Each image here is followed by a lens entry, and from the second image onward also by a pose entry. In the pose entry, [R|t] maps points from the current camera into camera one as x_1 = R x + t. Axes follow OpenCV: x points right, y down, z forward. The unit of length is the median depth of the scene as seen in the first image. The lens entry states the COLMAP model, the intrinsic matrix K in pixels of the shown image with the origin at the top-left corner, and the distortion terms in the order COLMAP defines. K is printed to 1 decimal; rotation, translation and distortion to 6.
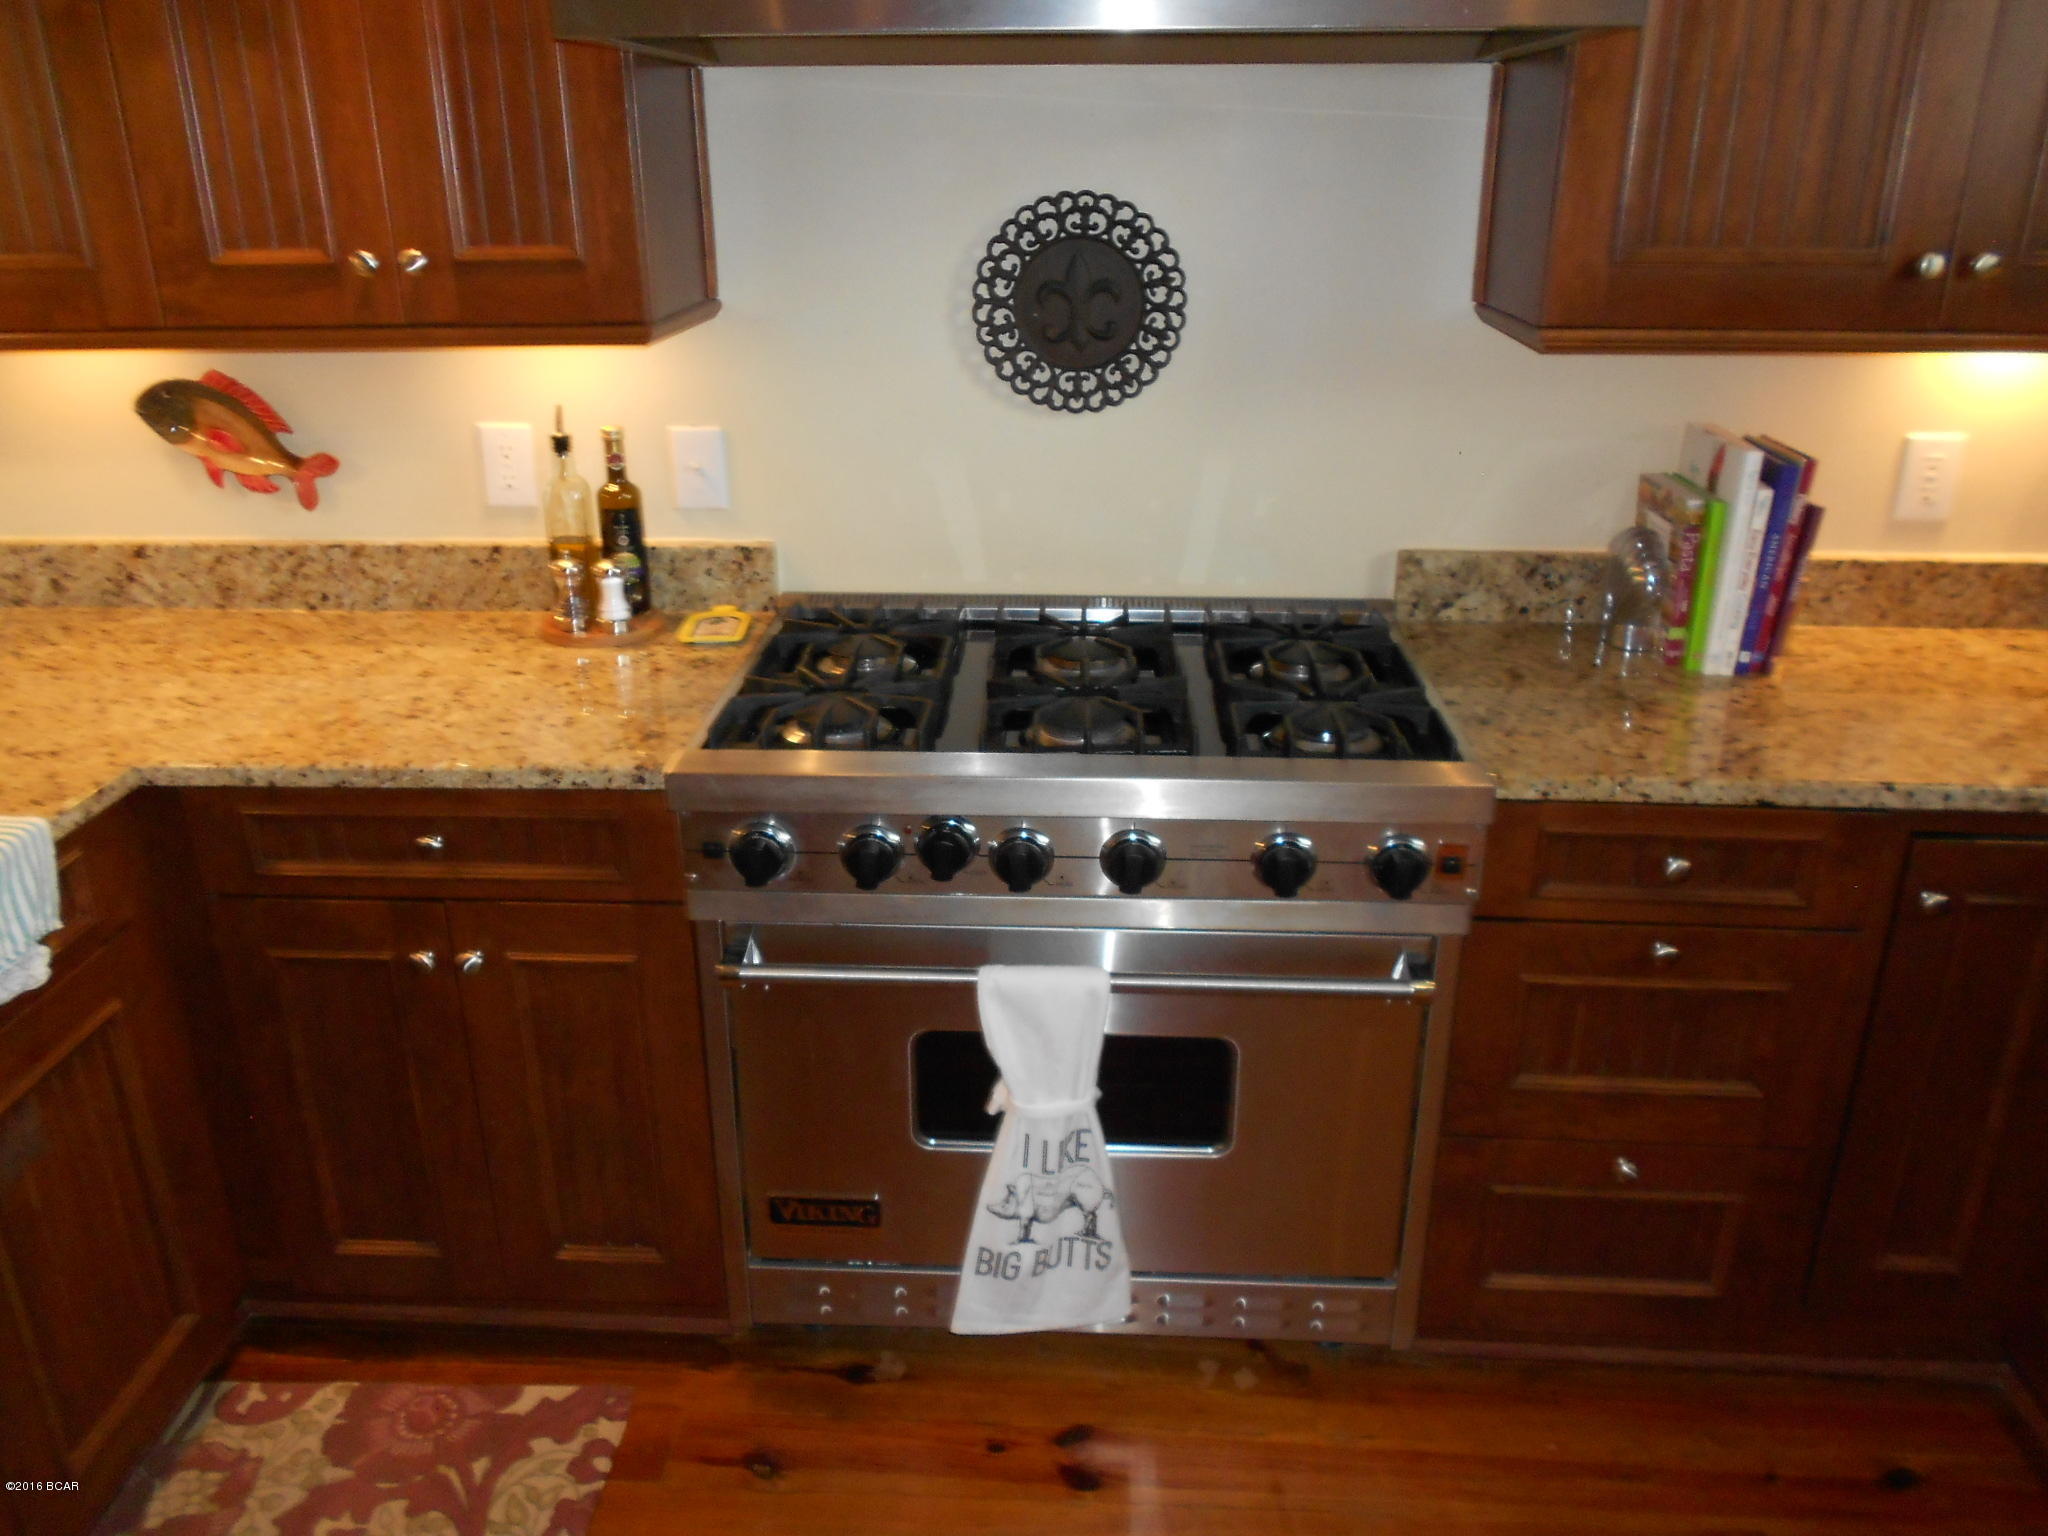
lens RADIAL K [[1570.3, 0, 1015.6], [0, 1570.3, 770.4], [0, 0, 1]] dist [-0.009992, 0.002974]
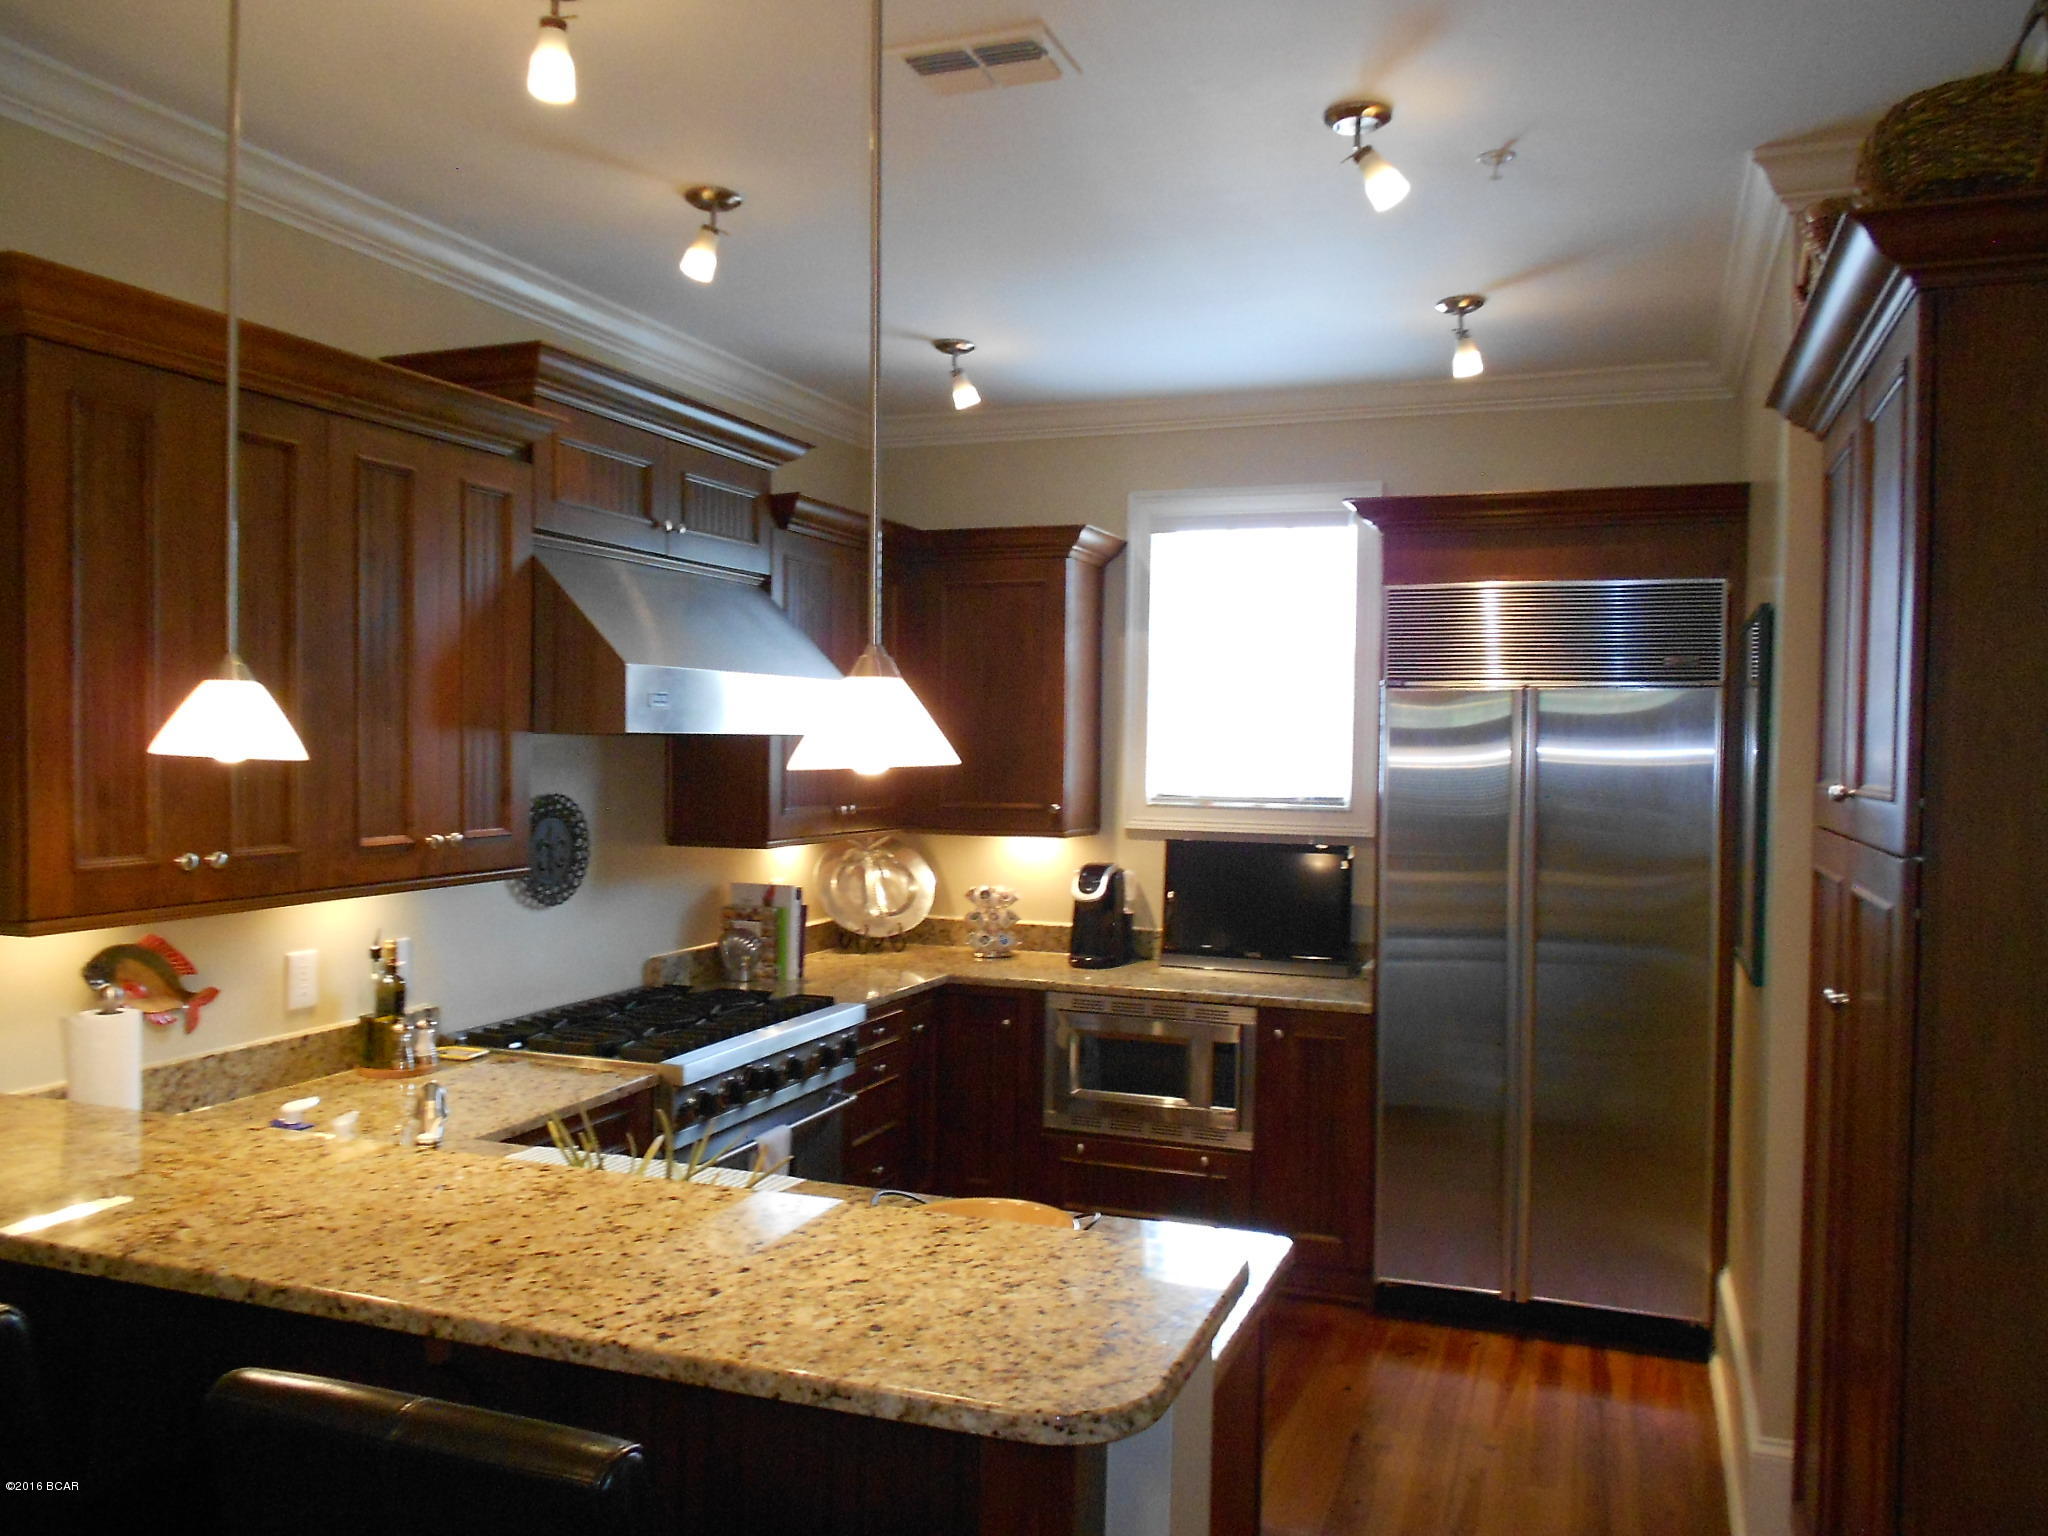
lens RADIAL K [[1562.2, 0, 1021.0], [0, 1562.2, 773.3], [0, 0, 1]] dist [-0.018809, -0.000806]
pose [[0.313740, -0.013217, 0.949417, -1.673709], [0.341210, 0.934680, -0.099743, -0.000589], [-0.886083, 0.355244, 0.297756, -0.107566]]
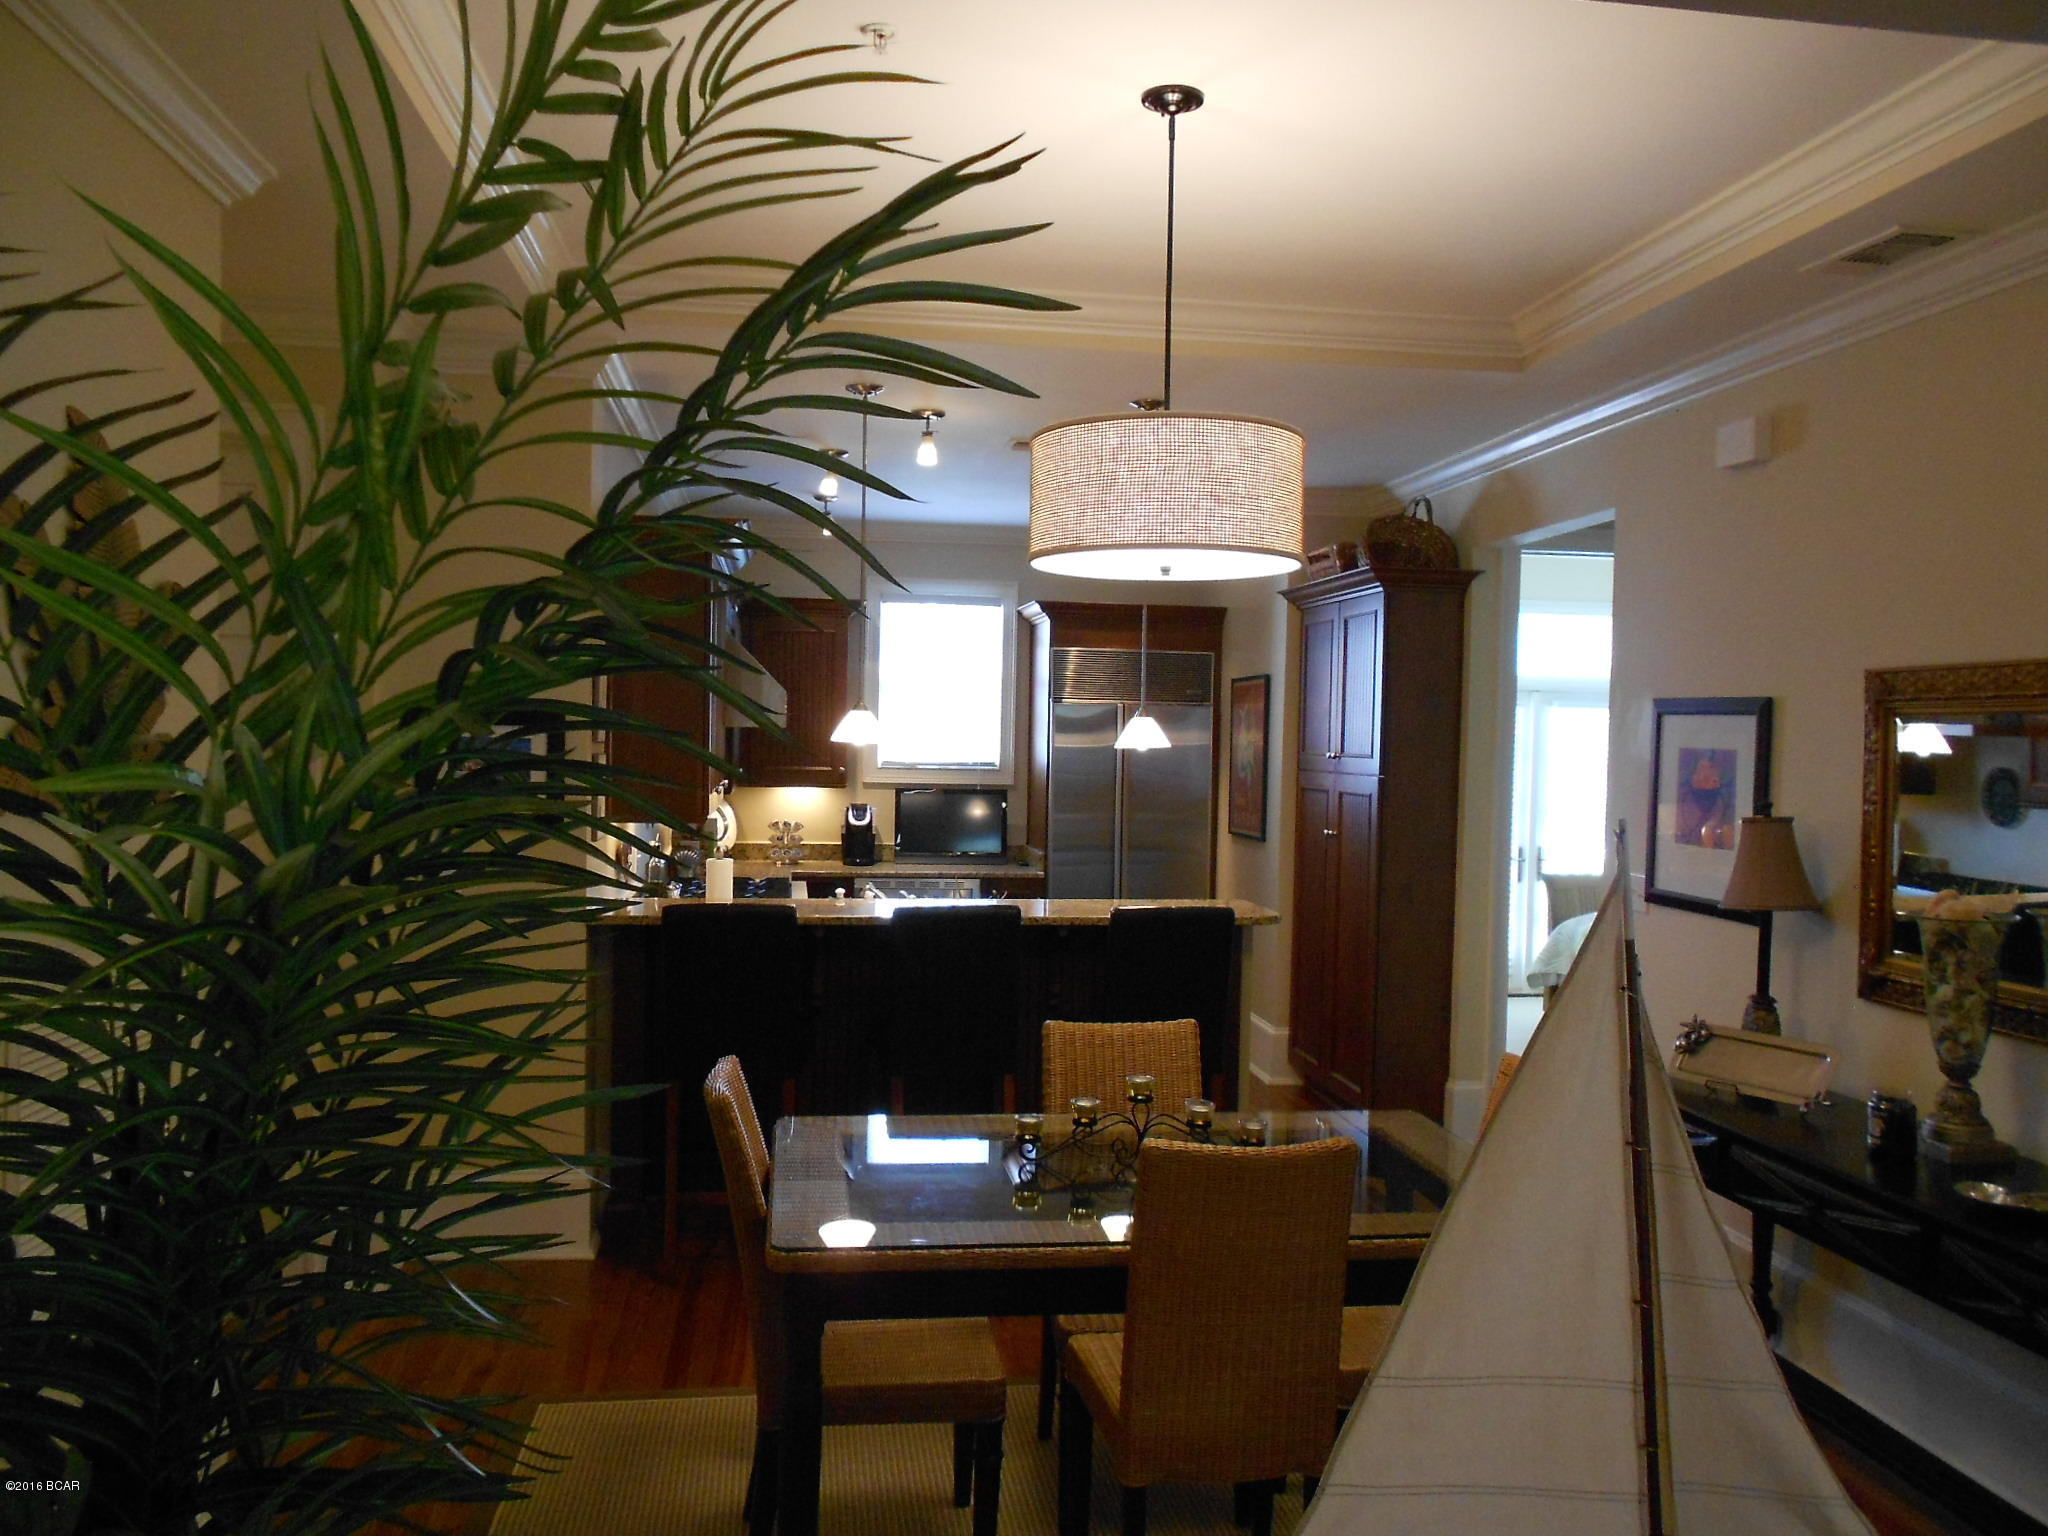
lens RADIAL K [[1555.2, 0, 1024.0], [0, 1555.2, 768.0], [0, 0, 1]] dist [-0.011341, -0.002829]
pose [[-0.194938, -0.024686, 0.980505, -3.428255], [0.346947, 0.933315, 0.092476, -0.399404], [-0.917402, 0.358210, -0.173374, 0.883390]]
